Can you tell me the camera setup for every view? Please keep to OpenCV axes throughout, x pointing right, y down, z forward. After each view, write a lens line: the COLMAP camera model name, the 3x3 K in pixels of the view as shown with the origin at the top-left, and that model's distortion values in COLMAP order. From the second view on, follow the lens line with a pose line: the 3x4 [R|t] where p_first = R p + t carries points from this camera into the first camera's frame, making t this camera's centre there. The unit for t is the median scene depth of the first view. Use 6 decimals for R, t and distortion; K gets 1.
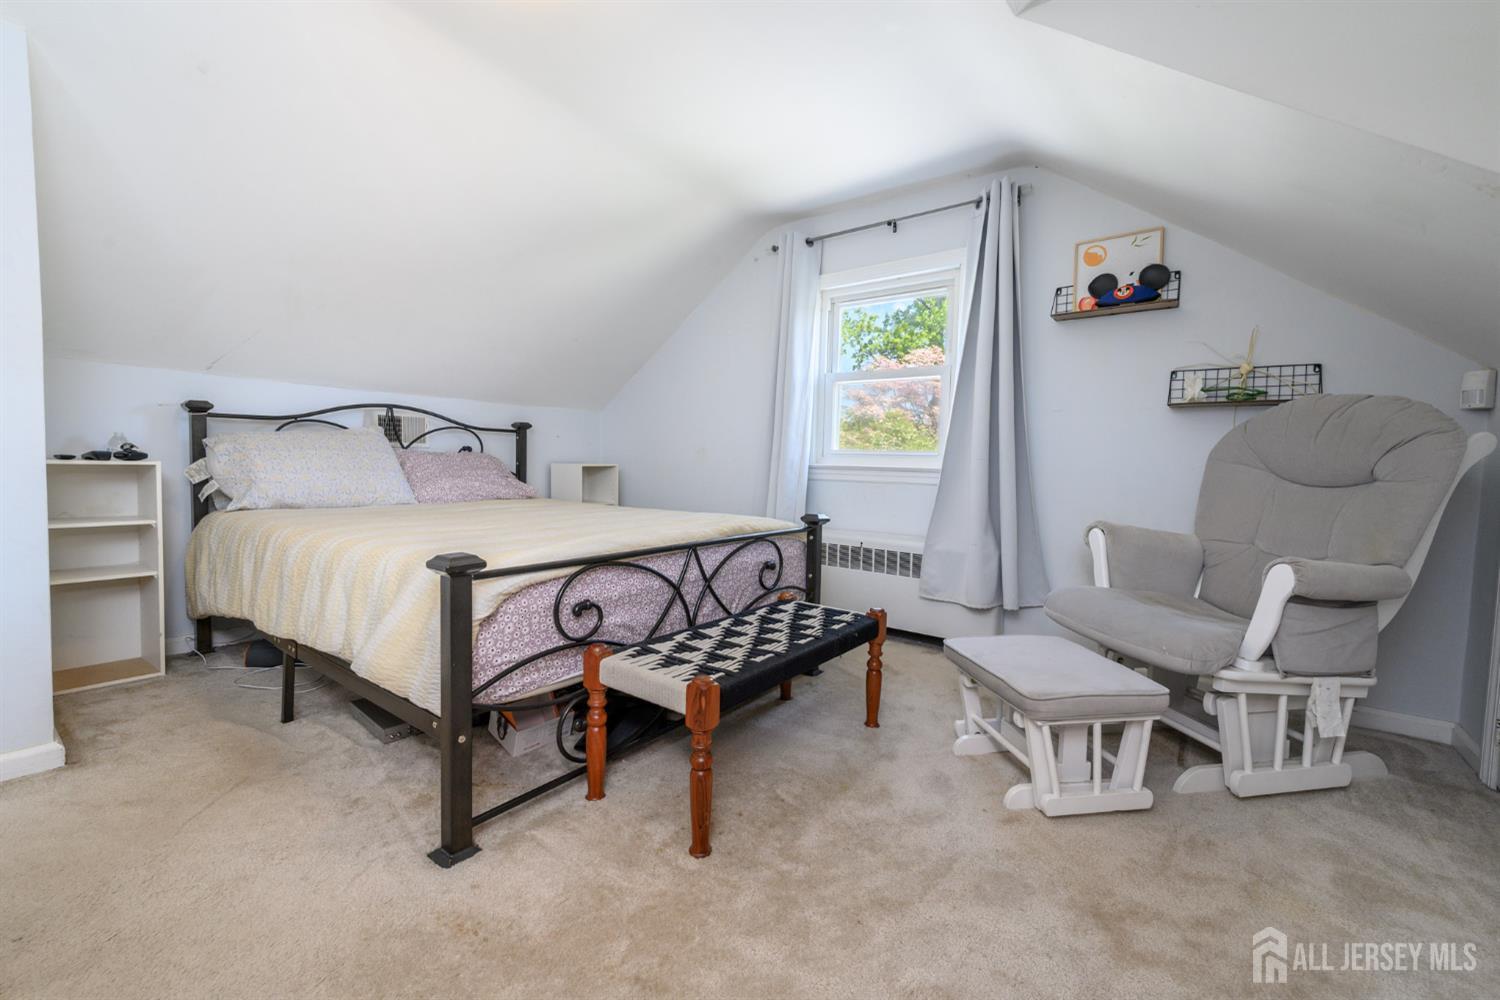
lens RADIAL K [[590.5, 0, 748.0], [0, 590.5, 495.9], [0, 0, 1]] dist [0.000587, -0.000166]
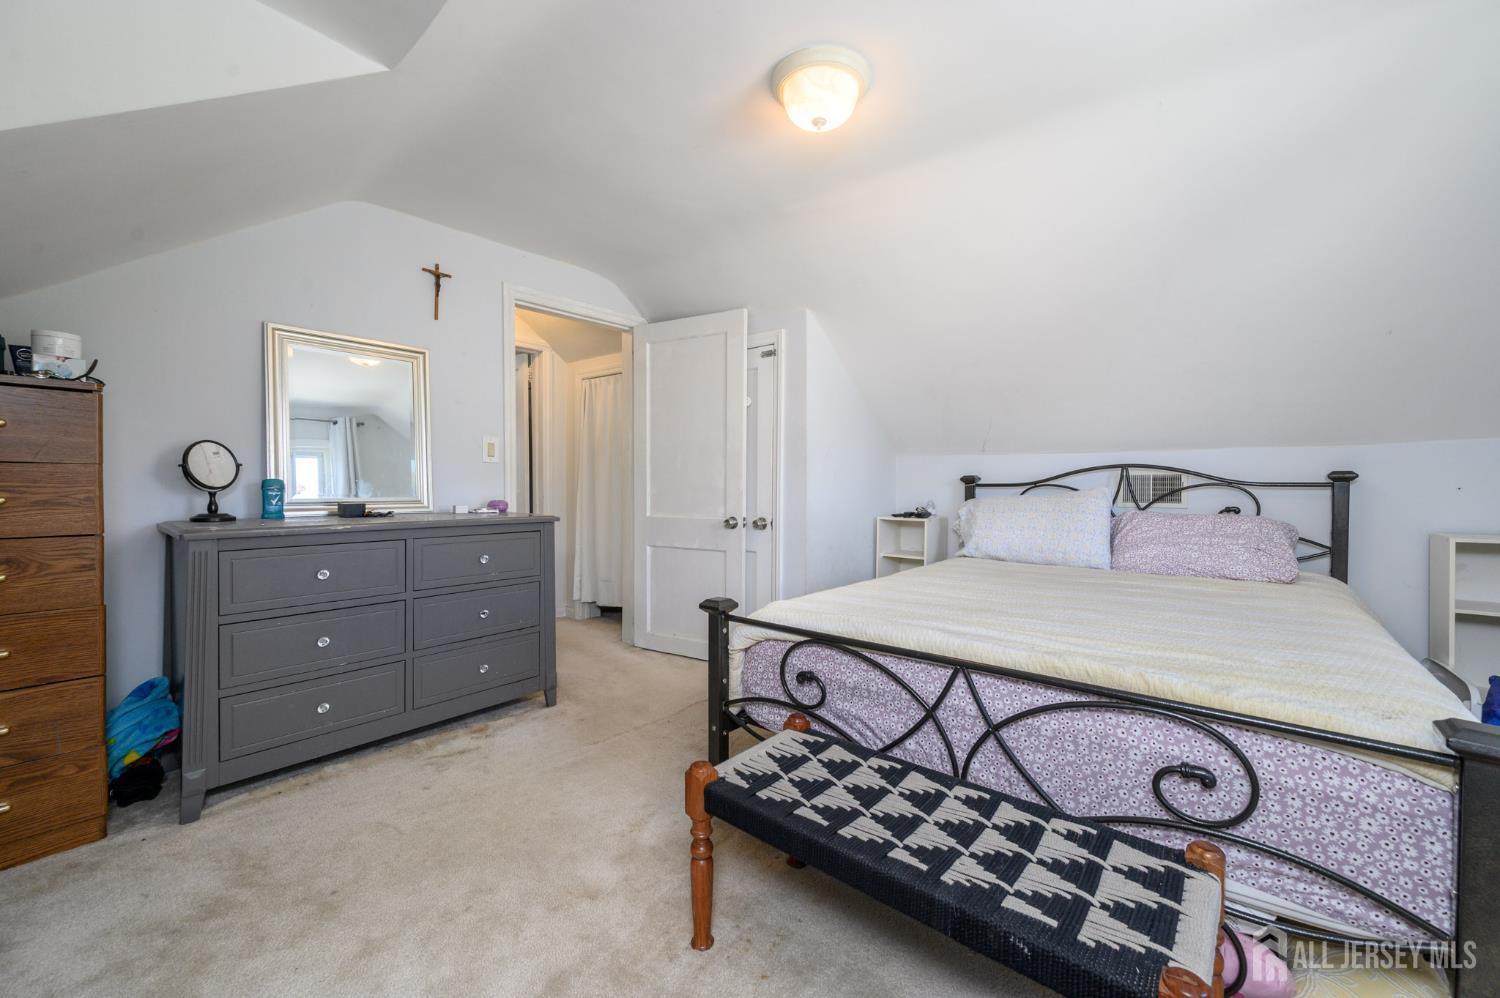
lens RADIAL K [[590.5, 0, 748.0], [0, 590.5, 494.9], [0, 0, 1]] dist [0.000587, -0.000166]
pose [[-0.036616, -0.009254, -0.999287, 0.475086], [-0.068834, 0.997606, -0.006716, -0.073135], [0.996956, 0.068539, -0.037166, 0.559975]]
